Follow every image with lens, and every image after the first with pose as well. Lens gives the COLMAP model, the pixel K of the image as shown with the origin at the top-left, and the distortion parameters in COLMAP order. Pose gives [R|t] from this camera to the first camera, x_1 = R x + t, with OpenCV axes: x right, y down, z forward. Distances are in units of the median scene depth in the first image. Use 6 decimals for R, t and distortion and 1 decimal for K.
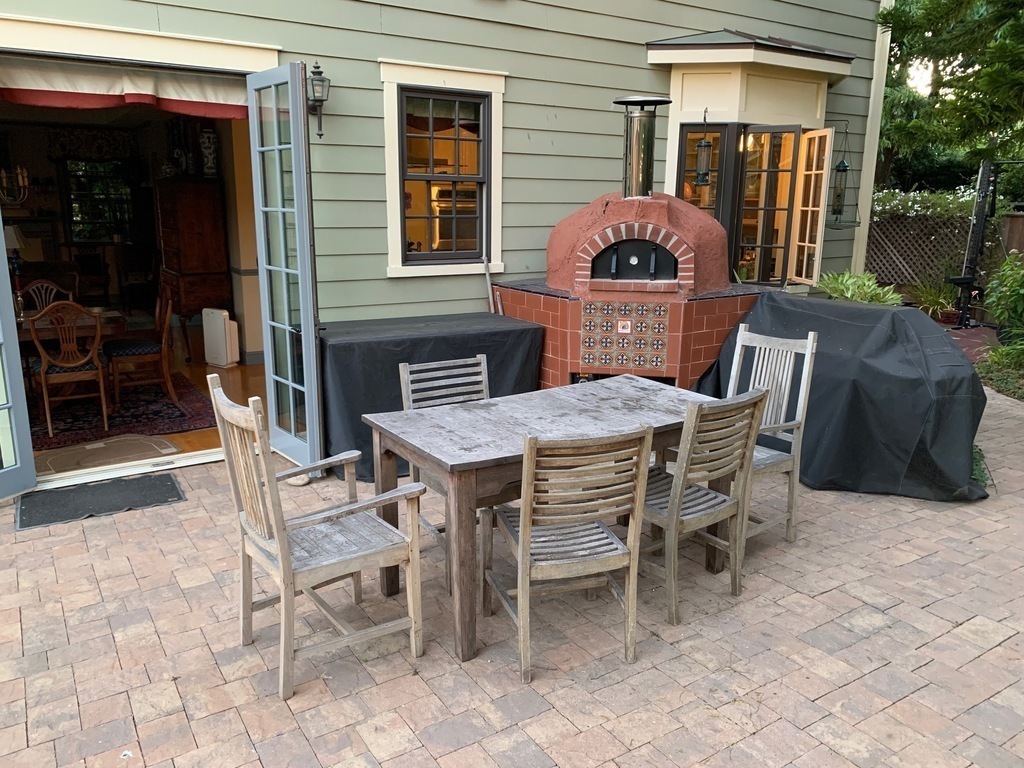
lens RADIAL K [[784.1, 0, 512.0], [0, 784.1, 384.0], [0, 0, 1]] dist [0.045777, -0.001340]
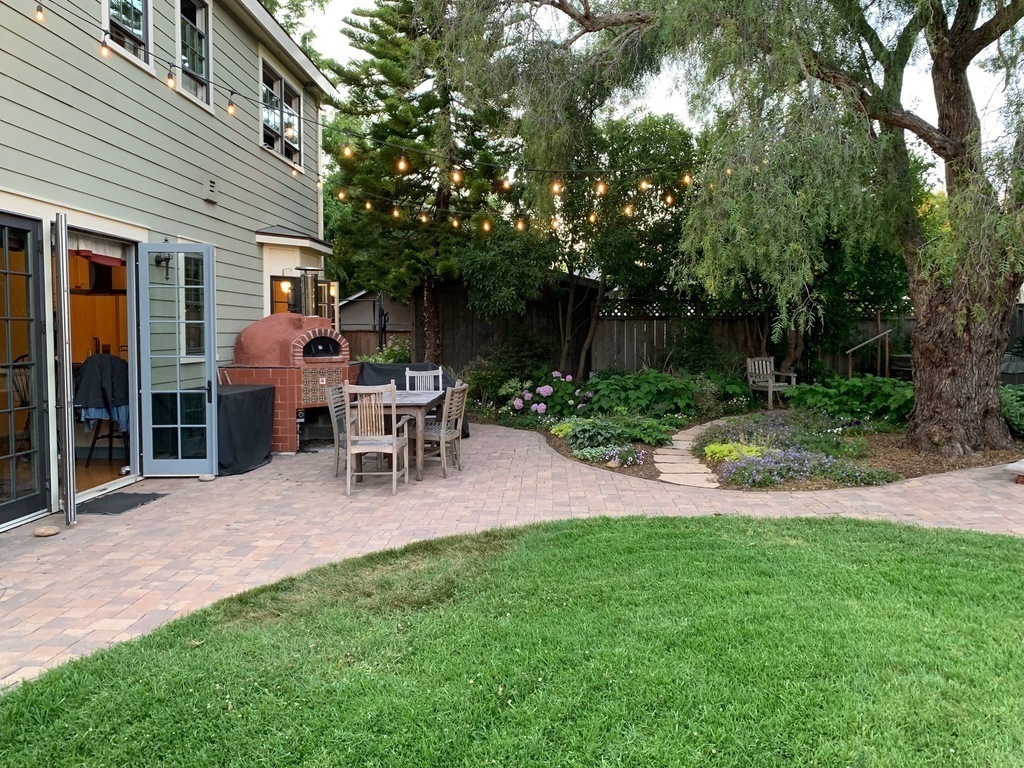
lens RADIAL K [[784.1, 0, 512.0], [0, 784.1, 384.0], [0, 0, 1]] dist [0.045777, -0.001340]
pose [[0.576787, -0.064722, 0.814327, -1.549877], [0.190609, 0.980003, -0.057118, 0.178428], [-0.794346, 0.188164, 0.577589, -0.645793]]
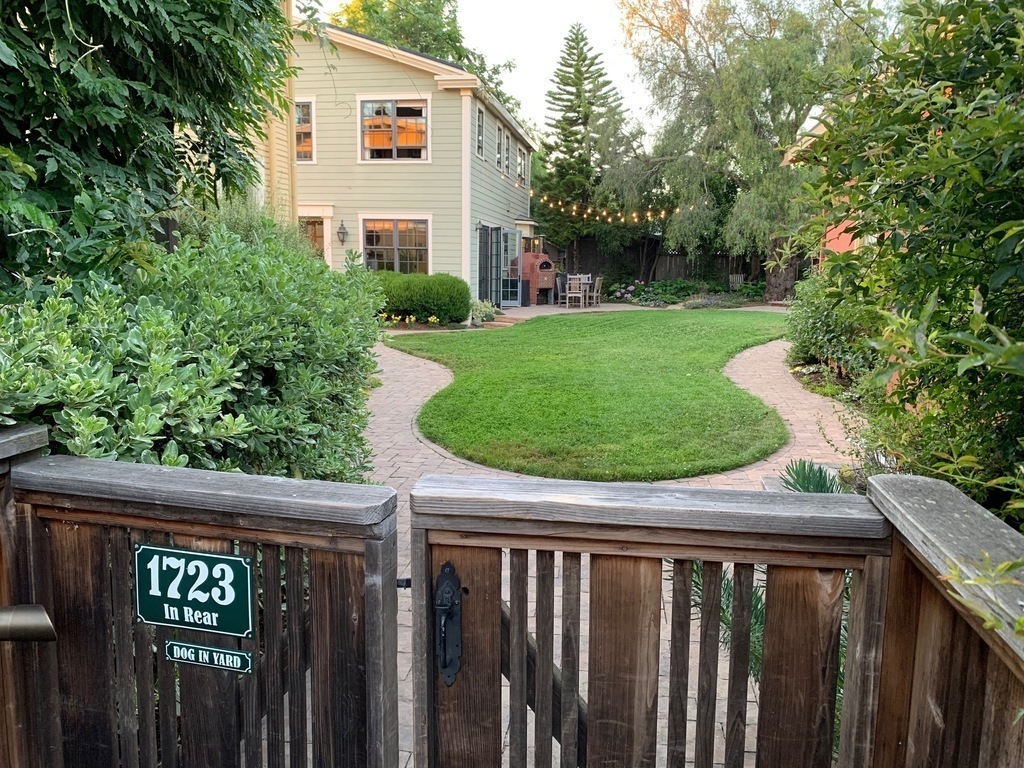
lens RADIAL K [[784.1, 0, 512.0], [0, 784.1, 384.0], [0, 0, 1]] dist [0.045777, -0.001340]
pose [[0.670378, -0.115421, 0.732988, -5.142769], [0.165753, 0.986160, 0.003693, 0.739027], [-0.723270, 0.119019, 0.680231, -3.011372]]
